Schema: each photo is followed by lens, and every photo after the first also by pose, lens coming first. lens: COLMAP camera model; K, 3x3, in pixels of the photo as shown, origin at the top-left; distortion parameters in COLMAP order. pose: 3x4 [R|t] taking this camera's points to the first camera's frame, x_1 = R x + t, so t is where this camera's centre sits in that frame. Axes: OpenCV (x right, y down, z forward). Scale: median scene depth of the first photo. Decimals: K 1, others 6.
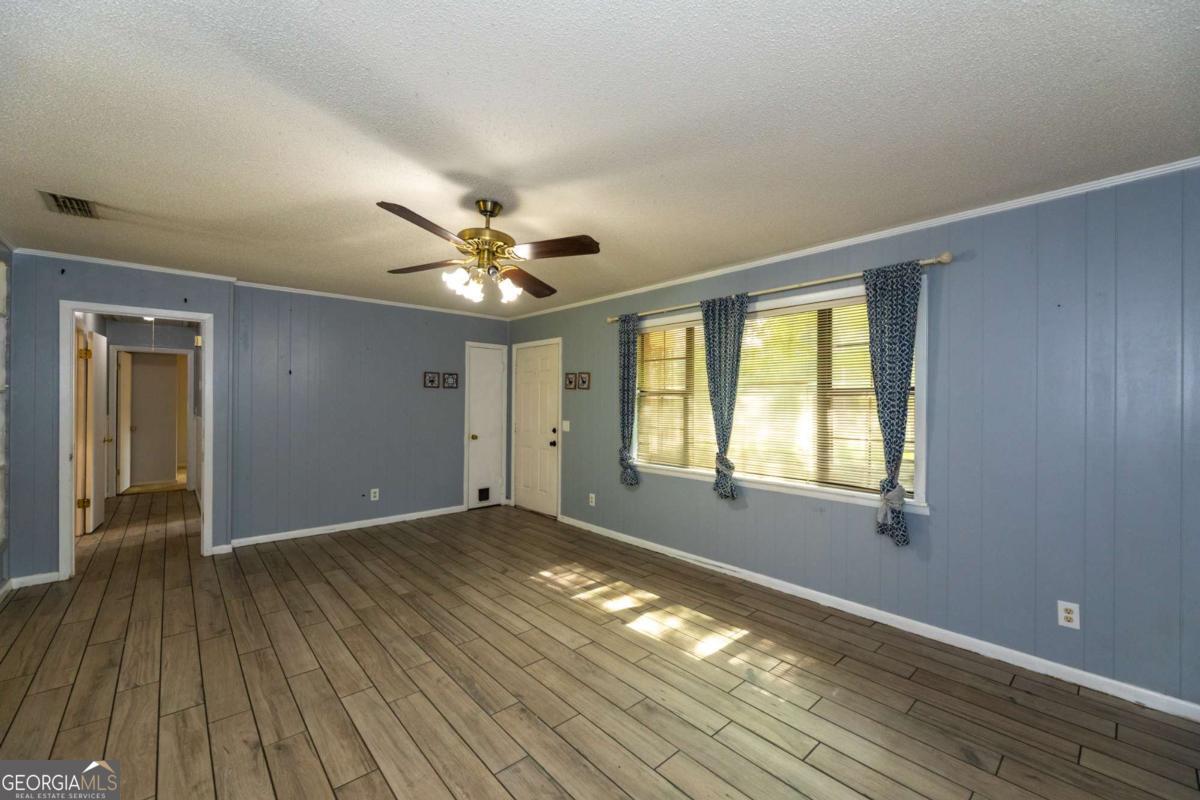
lens RADIAL K [[482.5, 0, 608.7], [0, 482.5, 398.2], [0, 0, 1]] dist [-0.001062, 0.000212]
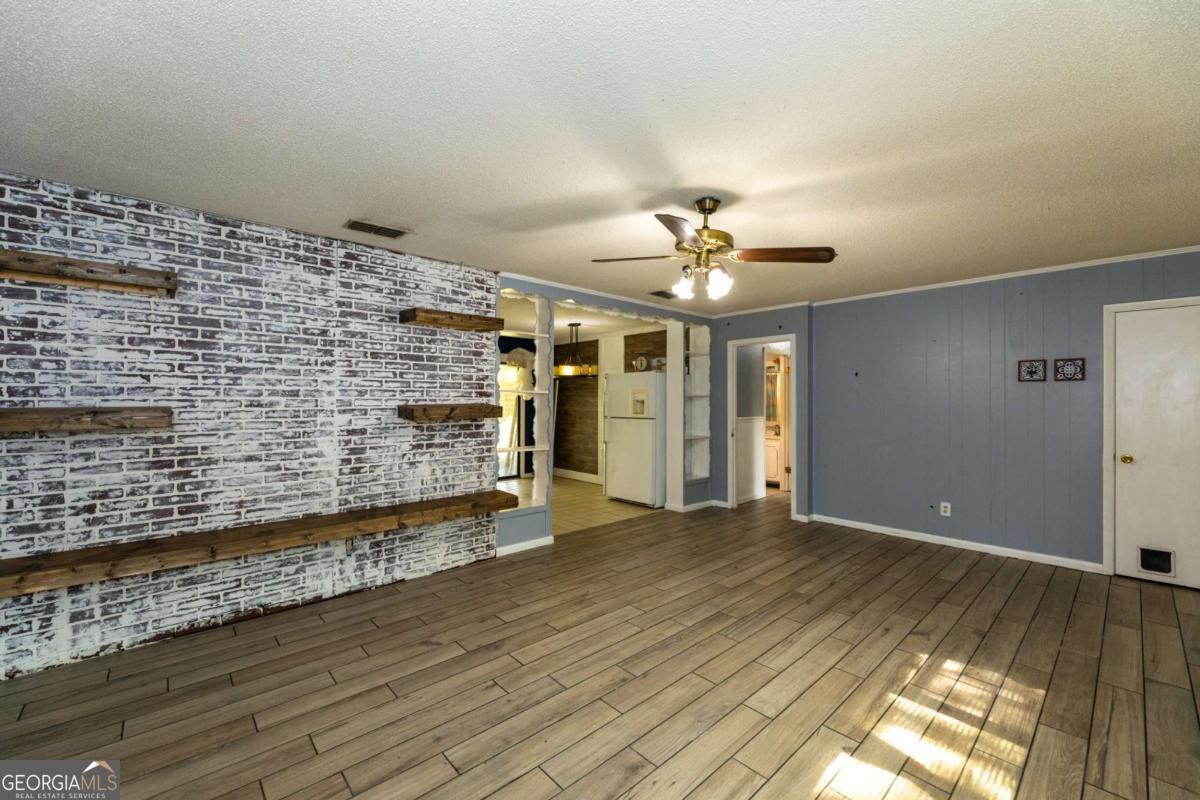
lens RADIAL K [[482.5, 0, 607.6], [0, 482.5, 399.0], [0, 0, 1]] dist [-0.001062, 0.000212]
pose [[0.006191, -0.011118, -0.999919, 0.688444], [0.002759, 0.999935, -0.011101, 0.019898], [0.999977, -0.002690, 0.006221, 0.720576]]
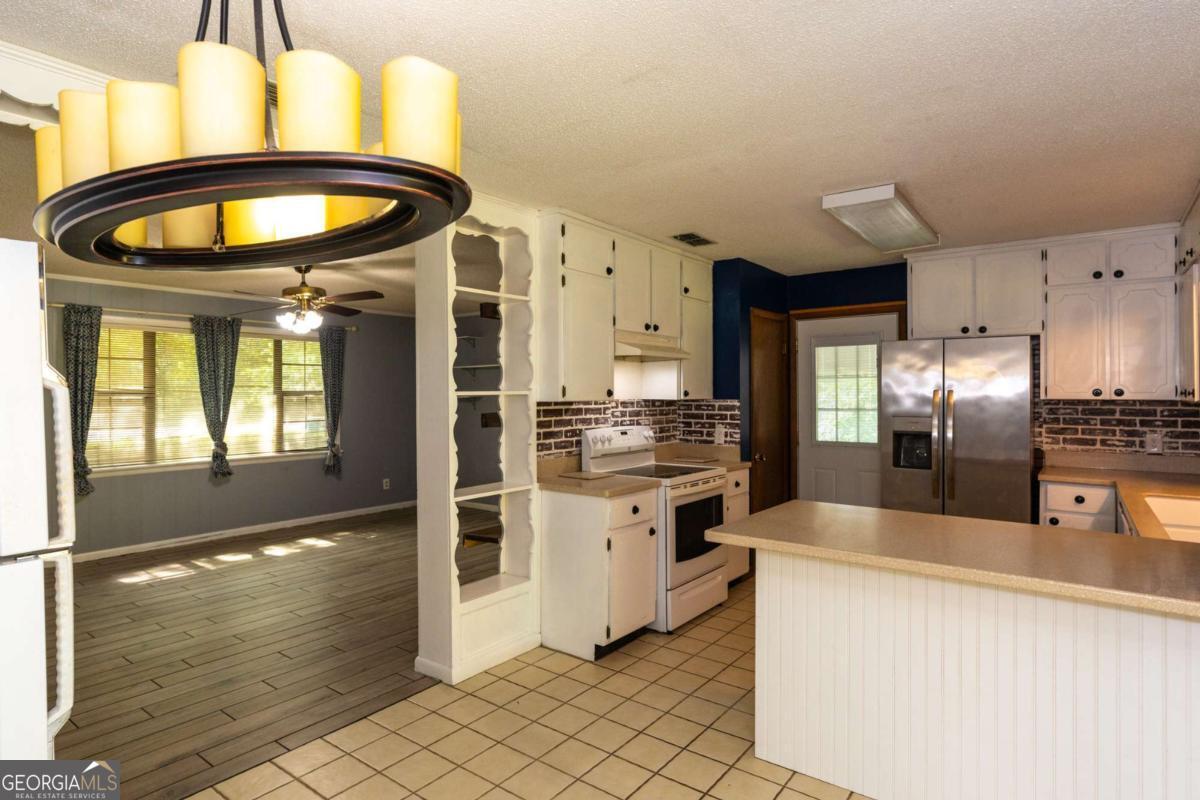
lens RADIAL K [[649.6, 0, 604.2], [0, 649.6, 396.1], [0, 0, 1]] dist [-0.000234, 0.000969]
pose [[-0.185075, -0.008621, 0.982687, -2.119928], [-0.002246, 0.999963, 0.008349, -0.027588], [-0.982722, -0.000662, -0.185087, 0.433319]]
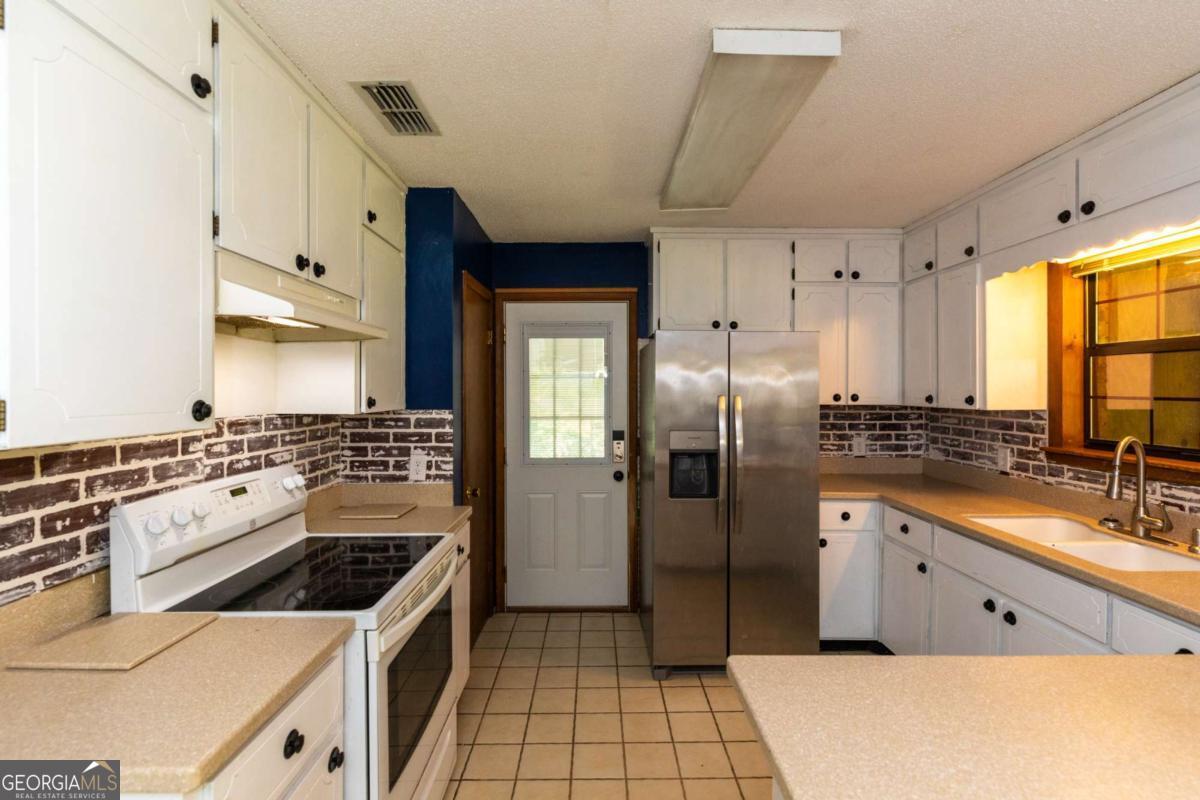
lens RADIAL K [[537.5, 0, 599.3], [0, 537.5, 390.6], [0, 0, 1]] dist [-0.002406, -0.001596]
pose [[-0.743657, -0.005144, 0.668541, -1.289921], [-0.005016, 0.999985, 0.002115, -0.040459], [-0.668542, -0.001781, -0.743672, 0.273009]]
